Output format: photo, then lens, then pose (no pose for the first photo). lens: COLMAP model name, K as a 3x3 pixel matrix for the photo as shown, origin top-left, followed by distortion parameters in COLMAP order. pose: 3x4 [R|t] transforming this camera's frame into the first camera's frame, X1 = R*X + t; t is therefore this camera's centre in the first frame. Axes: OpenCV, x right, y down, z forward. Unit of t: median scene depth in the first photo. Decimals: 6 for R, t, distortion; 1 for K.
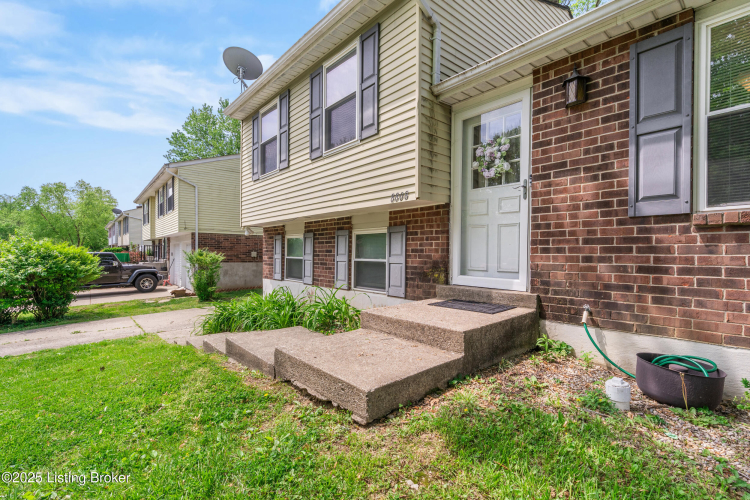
lens RADIAL K [[341.9, 0, 372.3], [0, 341.9, 249.8], [0, 0, 1]] dist [-0.001283, 0.000053]
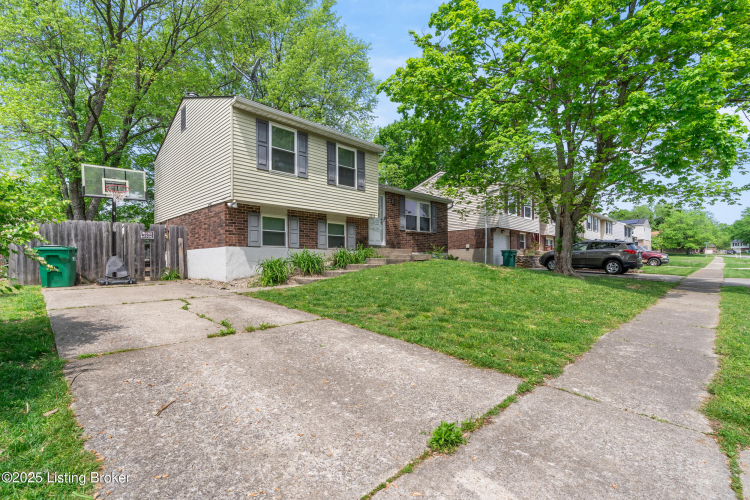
lens RADIAL K [[341.9, 0, 372.3], [0, 341.9, 249.8], [0, 0, 1]] dist [-0.001283, 0.000053]
pose [[-0.064272, 0.037853, 0.997214, -2.199223], [0.003014, 0.999283, -0.037737, 0.203563], [-0.997928, 0.000580, -0.064340, 0.866533]]
